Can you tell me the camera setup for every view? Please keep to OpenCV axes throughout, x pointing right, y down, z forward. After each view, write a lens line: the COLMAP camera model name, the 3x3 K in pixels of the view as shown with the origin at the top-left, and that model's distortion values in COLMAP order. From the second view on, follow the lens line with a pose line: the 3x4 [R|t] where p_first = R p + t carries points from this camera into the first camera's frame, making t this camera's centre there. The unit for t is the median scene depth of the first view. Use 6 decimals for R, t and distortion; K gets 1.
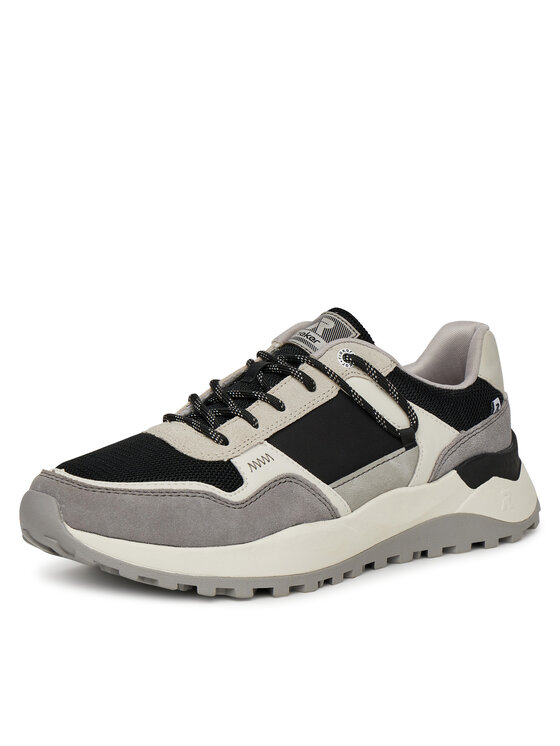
lens RADIAL K [[2205.1, 0, 279.7], [0, 2205.1, 372.5], [0, 0, 1]] dist [-0.815884, 0.000000]
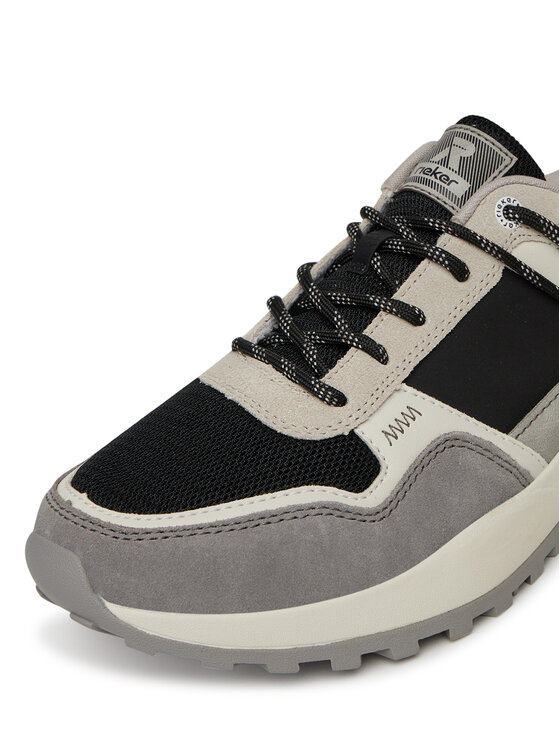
lens RADIAL K [[1269.4, 0, 281.7], [0, 1269.4, 372.4], [0, 0, 1]] dist [0.055041, 0.000000]
pose [[0.991952, -0.123581, -0.027568, -0.029786], [0.125865, 0.938680, 0.320995, -0.089815], [-0.013791, -0.321881, 0.946680, 0.652381]]
